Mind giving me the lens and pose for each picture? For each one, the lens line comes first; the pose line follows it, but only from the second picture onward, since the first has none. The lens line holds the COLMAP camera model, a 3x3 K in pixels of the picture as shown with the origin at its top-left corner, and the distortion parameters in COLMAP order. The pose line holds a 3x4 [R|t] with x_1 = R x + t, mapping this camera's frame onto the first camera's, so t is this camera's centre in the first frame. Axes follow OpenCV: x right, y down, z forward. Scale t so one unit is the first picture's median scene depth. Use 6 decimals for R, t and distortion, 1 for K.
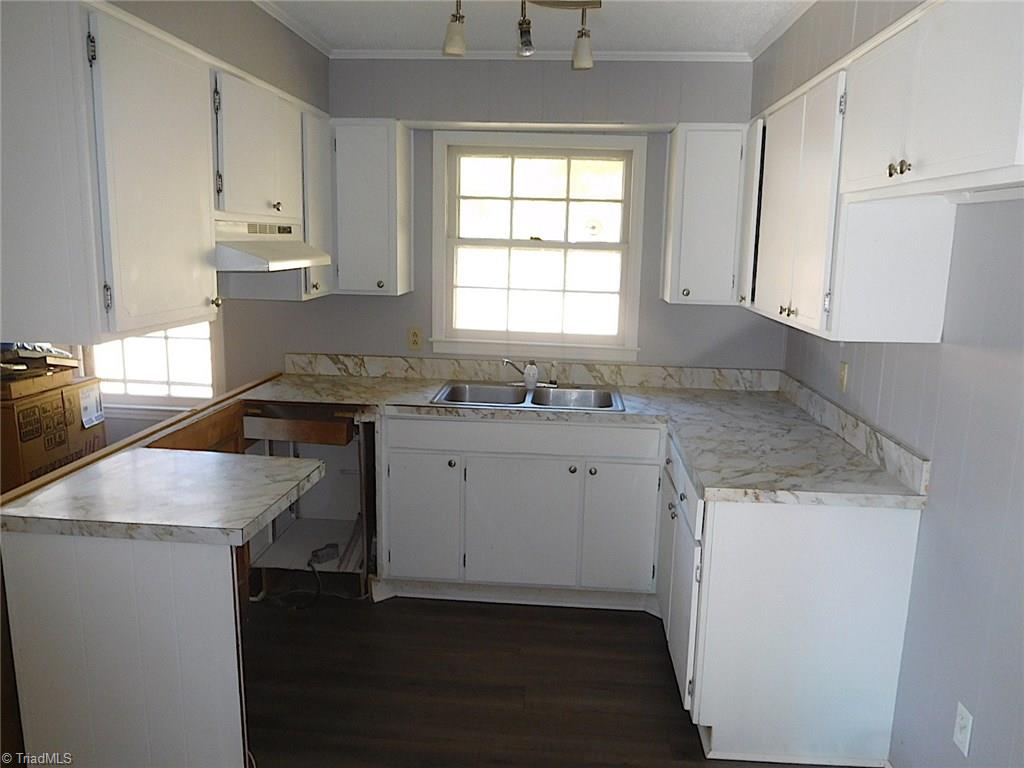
lens RADIAL K [[767.3, 0, 510.1], [0, 767.3, 384.4], [0, 0, 1]] dist [-0.000971, -0.000524]
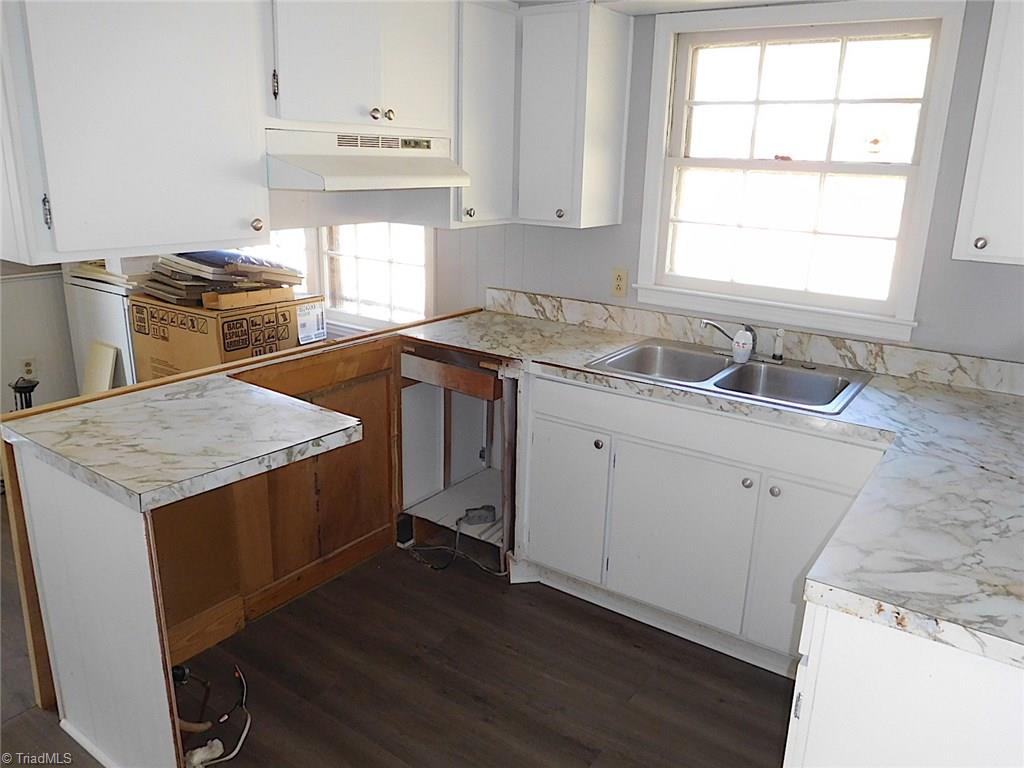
lens RADIAL K [[767.3, 0, 512.7], [0, 767.3, 381.7], [0, 0, 1]] dist [-0.000971, -0.000524]
pose [[0.862824, 0.141438, -0.485314, 0.209650], [-0.100233, 0.988866, 0.109991, -0.036973], [0.495467, -0.046259, 0.867394, 0.250005]]
